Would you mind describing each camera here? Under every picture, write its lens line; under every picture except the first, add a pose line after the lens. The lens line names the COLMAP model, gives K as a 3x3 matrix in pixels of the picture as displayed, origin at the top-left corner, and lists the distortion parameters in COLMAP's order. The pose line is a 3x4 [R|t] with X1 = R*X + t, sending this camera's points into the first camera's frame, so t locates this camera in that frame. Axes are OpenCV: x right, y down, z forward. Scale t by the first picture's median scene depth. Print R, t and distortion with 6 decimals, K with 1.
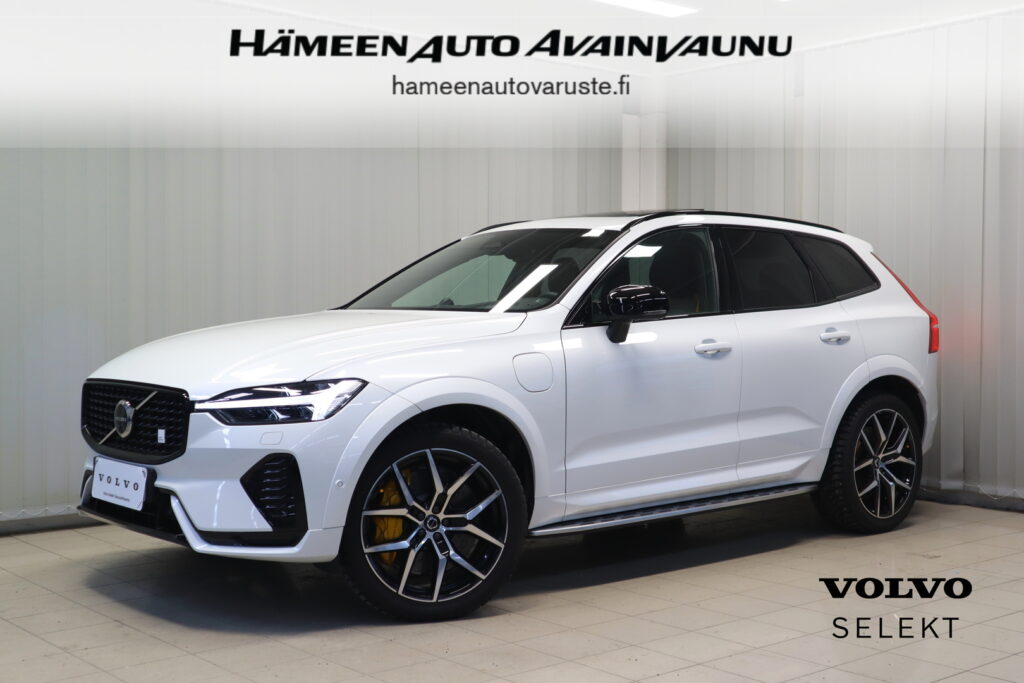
lens RADIAL K [[1333.0, 0, 510.8], [0, 1333.0, 325.0], [0, 0, 1]] dist [0.039251, 0.061754]
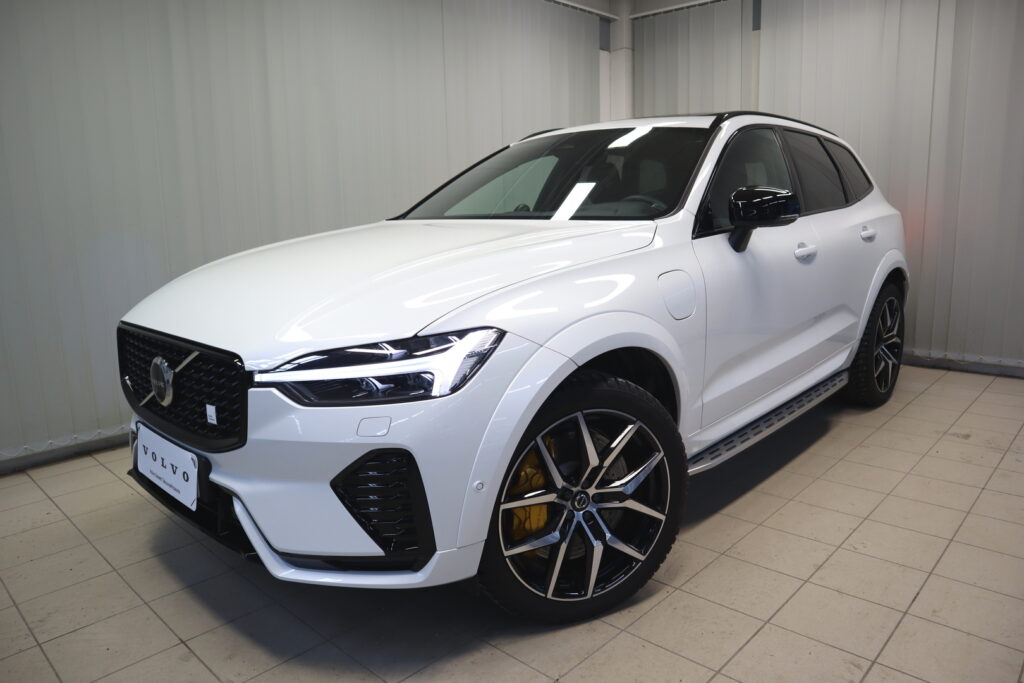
lens RADIAL K [[720.7, 0, 512.4], [0, 720.7, 335.0], [0, 0, 1]] dist [-0.122882, 0.088440]
pose [[0.993427, -0.045871, 0.104871, -0.138365], [0.028399, 0.986317, 0.162398, -0.015312], [-0.110886, -0.158352, 0.981137, 0.615622]]
